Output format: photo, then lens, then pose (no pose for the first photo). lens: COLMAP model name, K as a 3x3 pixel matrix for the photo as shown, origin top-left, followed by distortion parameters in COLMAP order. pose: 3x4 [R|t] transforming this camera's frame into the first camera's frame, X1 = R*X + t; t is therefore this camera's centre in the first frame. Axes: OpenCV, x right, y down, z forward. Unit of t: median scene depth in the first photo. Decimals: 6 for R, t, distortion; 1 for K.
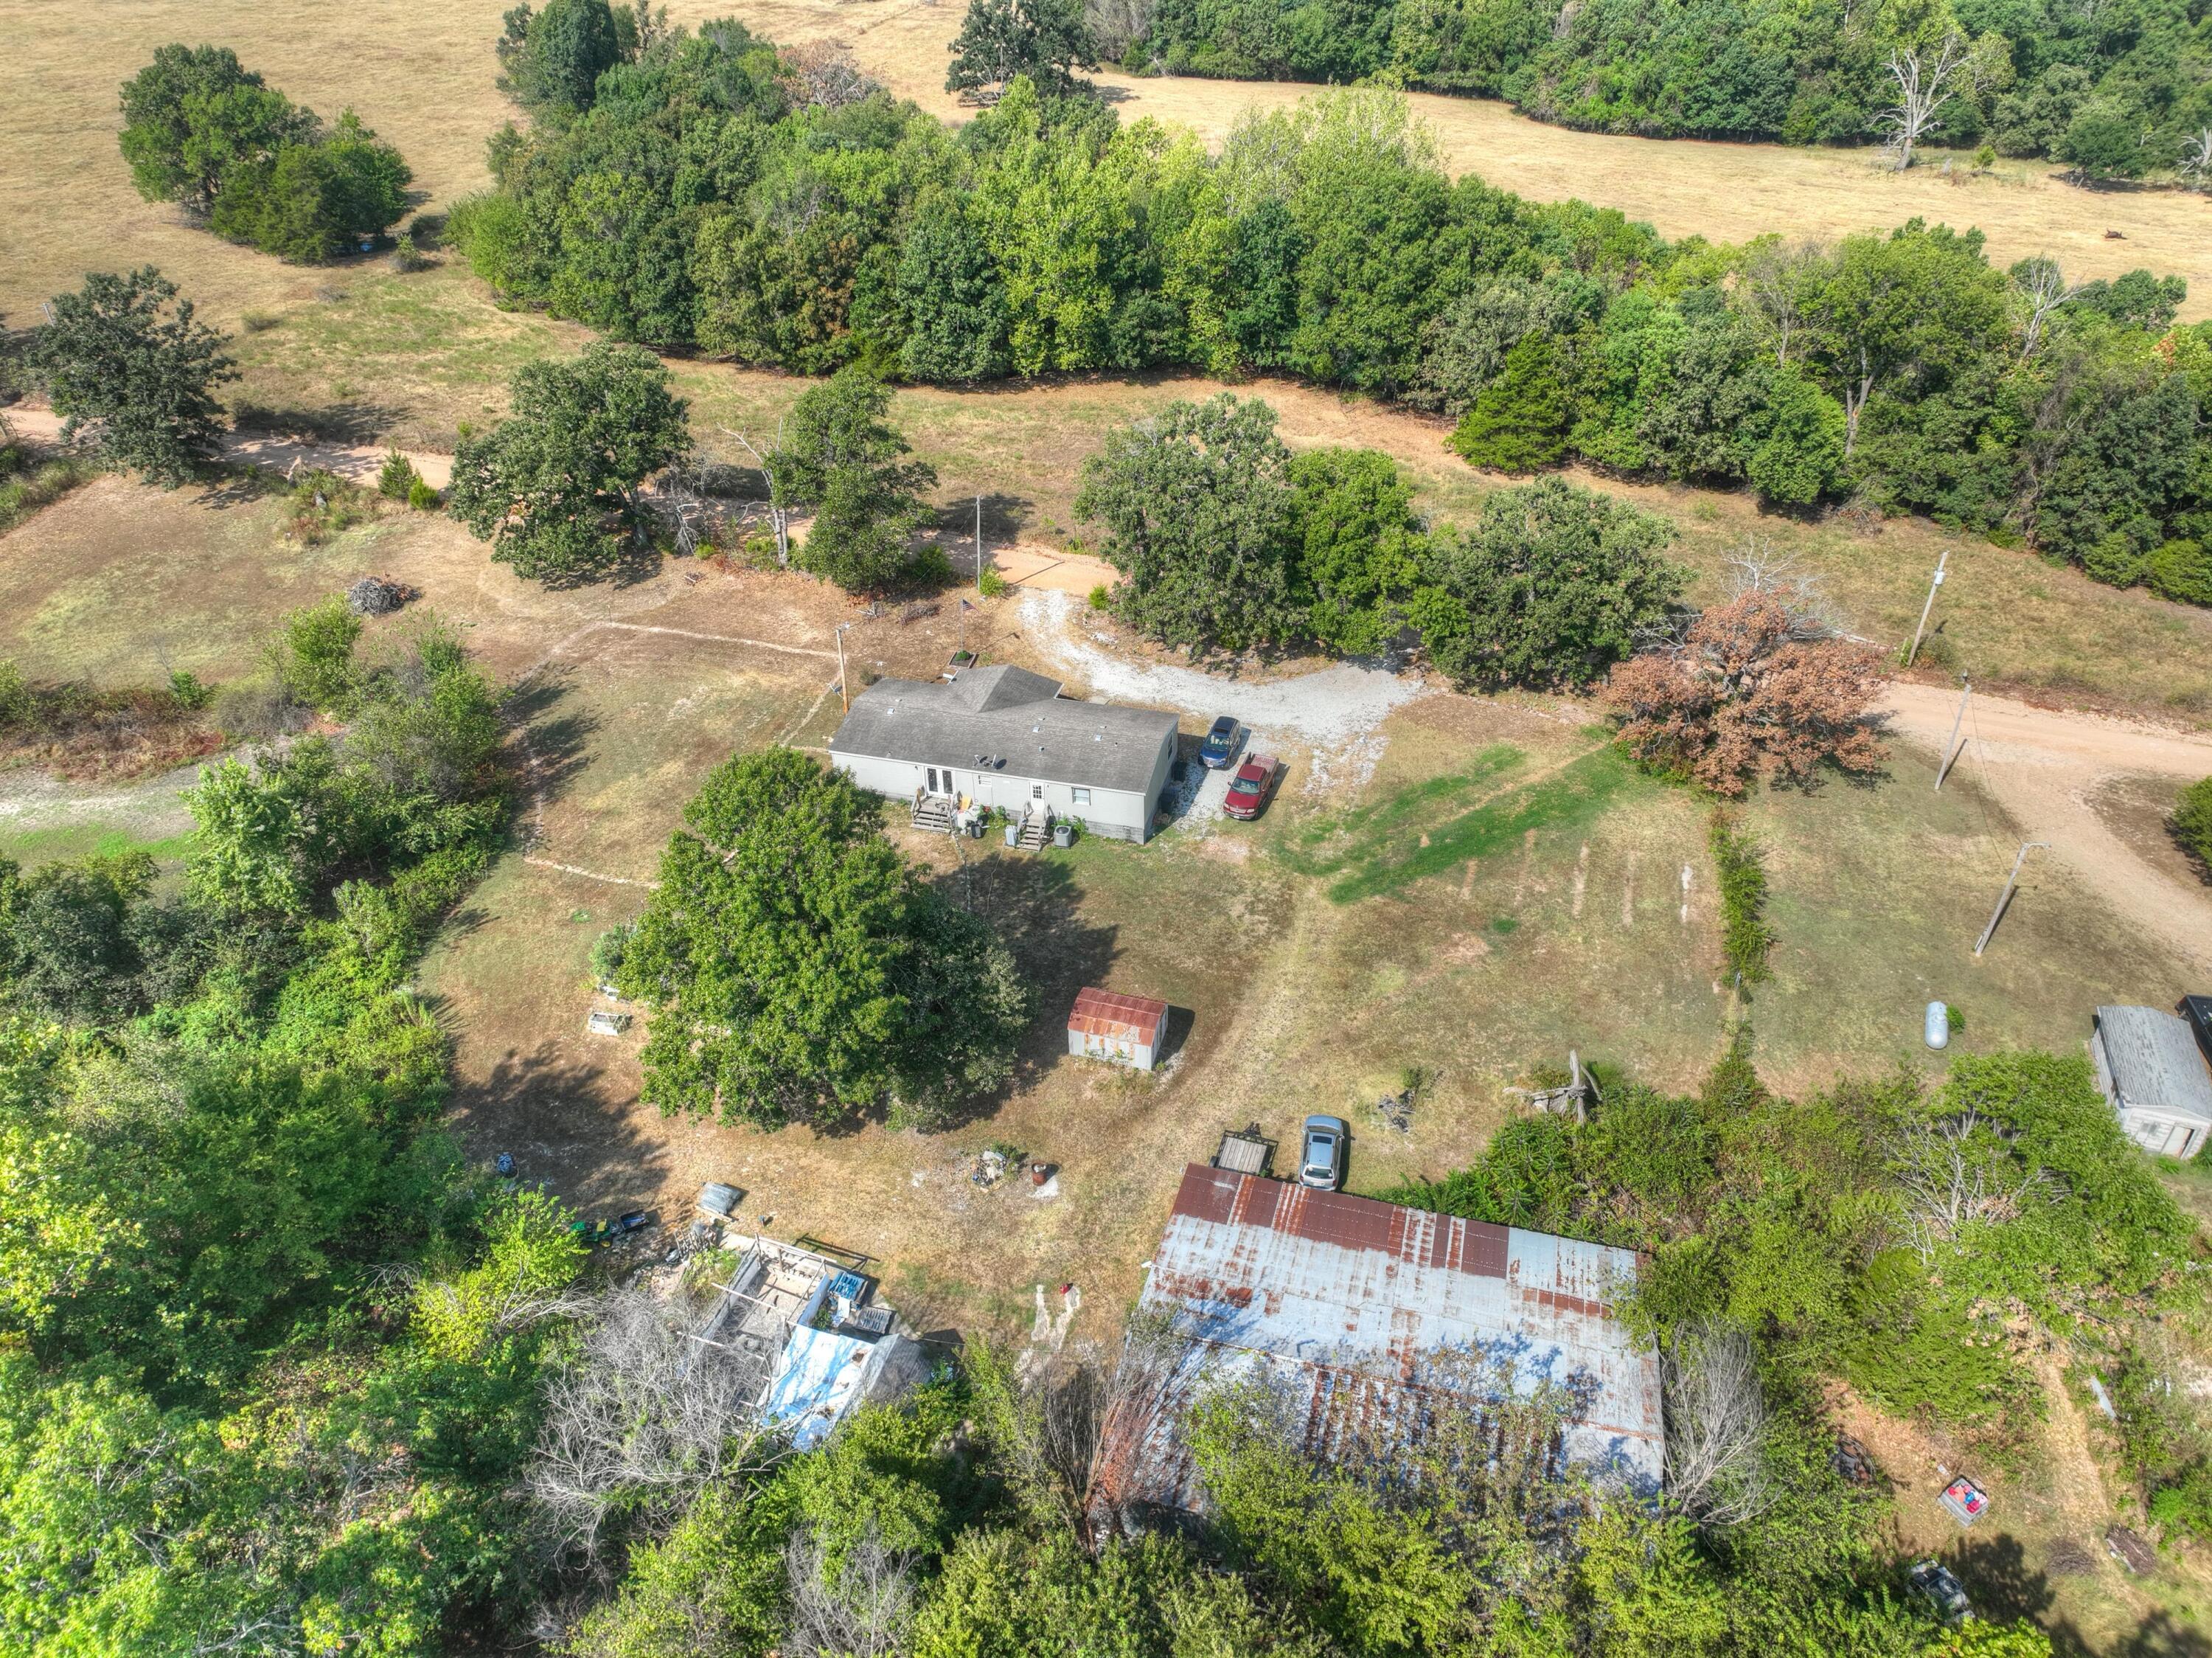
lens RADIAL K [[1569.5, 0, 1111.9], [0, 1569.5, 823.0], [0, 0, 1]] dist [0.000112, 0.019936]
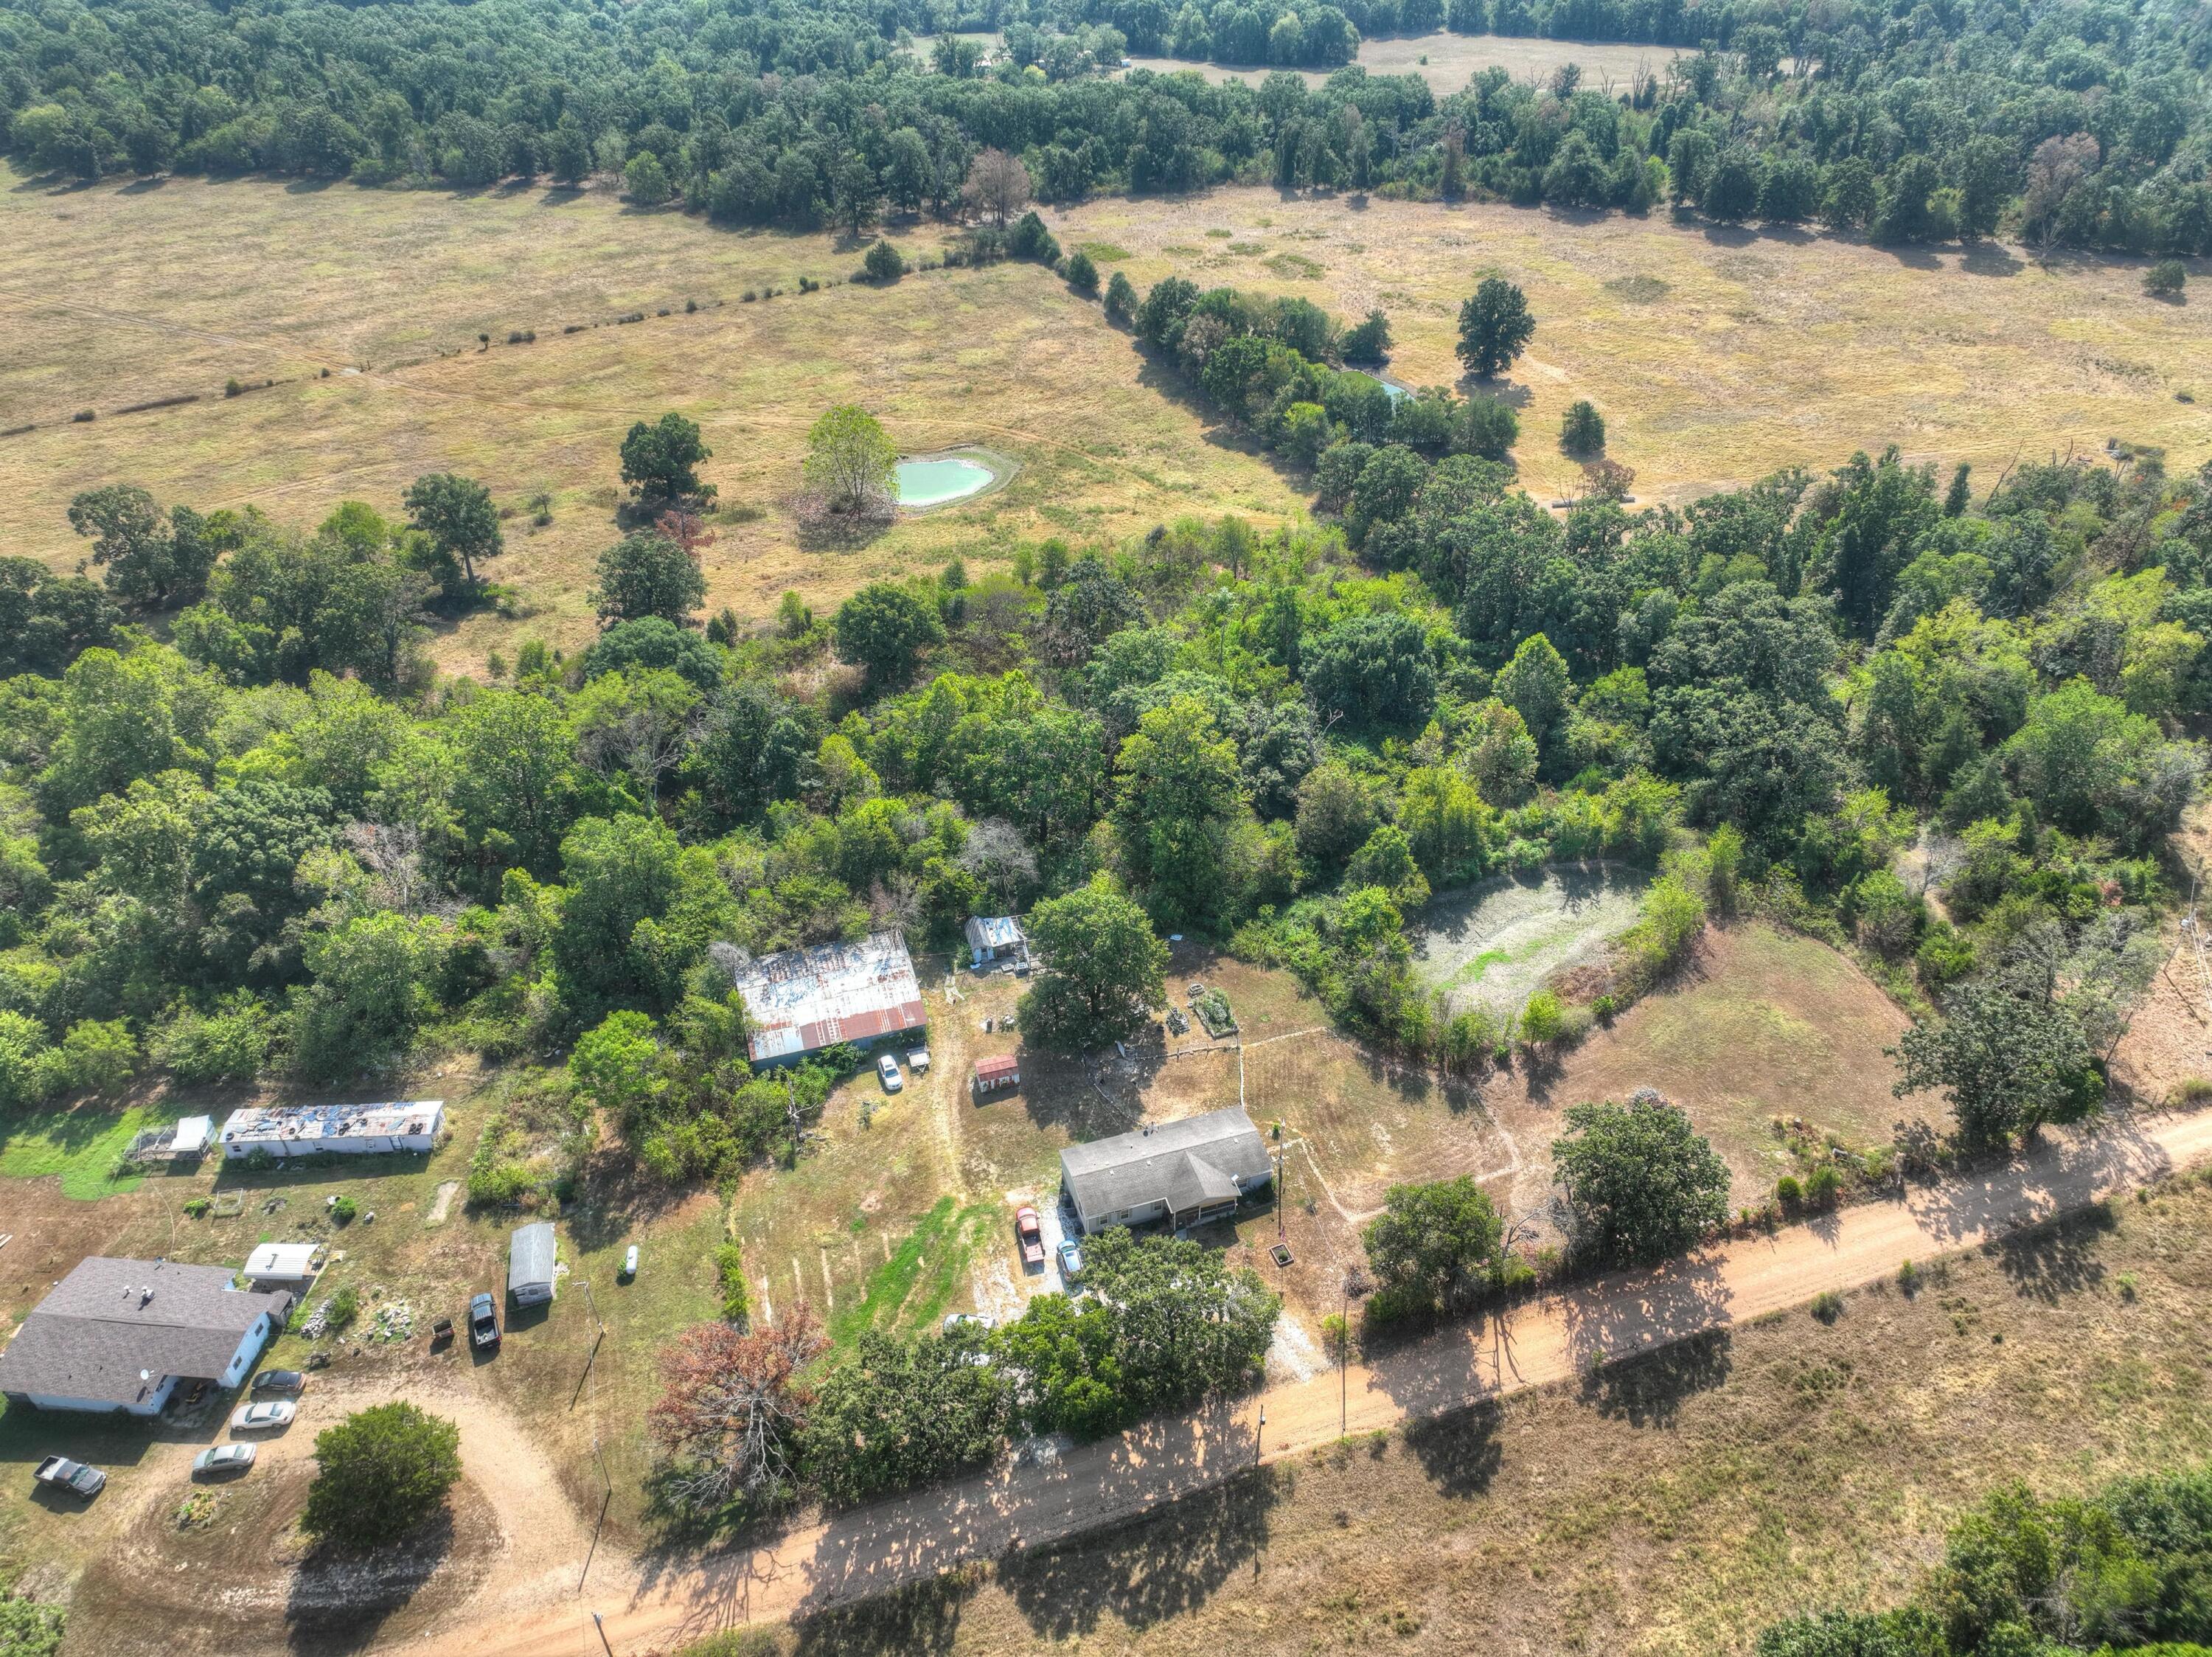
lens RADIAL K [[1537.0, 0, 1123.0], [0, 1537.0, 827.6], [0, 0, 1]] dist [-0.005724, 0.021276]
pose [[-0.835620, 0.342591, -0.429384, 0.450047], [-0.302124, 0.366189, 0.880129, -1.317132], [0.458760, 0.865181, -0.202490, 0.830907]]
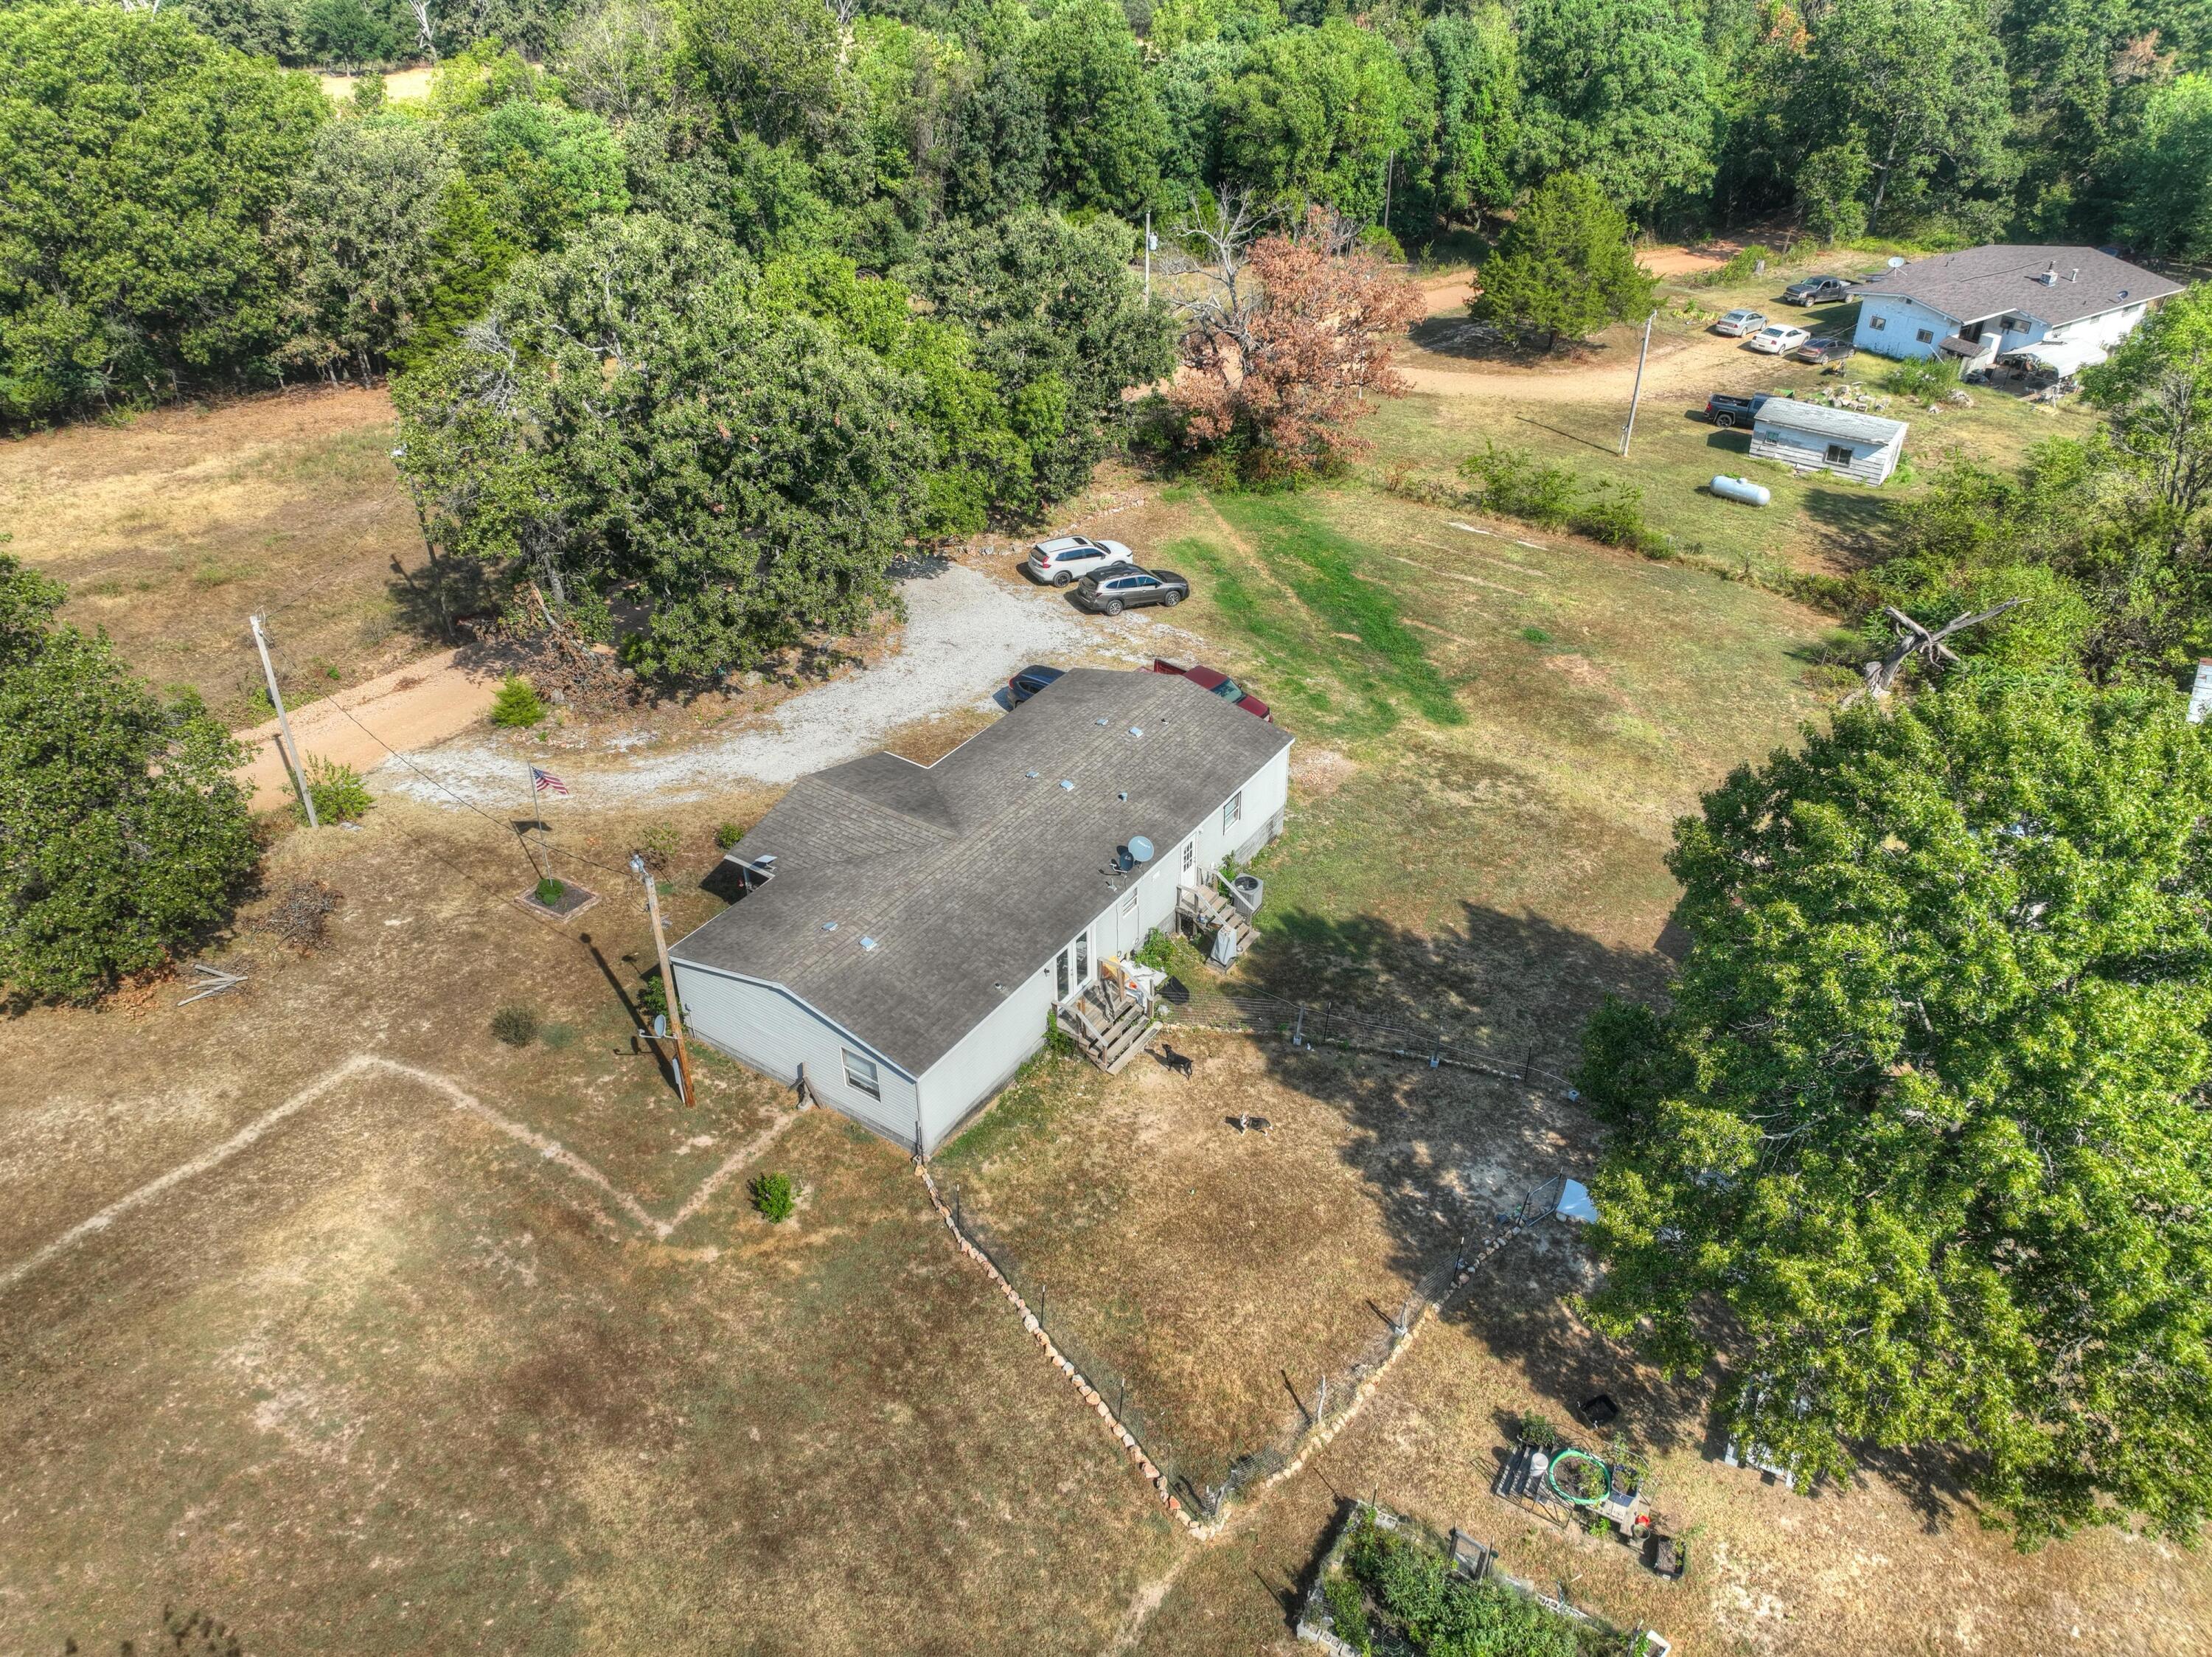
lens RADIAL K [[1569.4, 0, 1128.5], [0, 1569.4, 836.0], [0, 0, 1]] dist [0.000112, 0.019936]
pose [[0.313246, -0.521478, 0.793686, -0.374260], [0.545787, 0.782794, 0.298915, -0.154405], [-0.777170, 0.339550, 0.529823, 0.583404]]
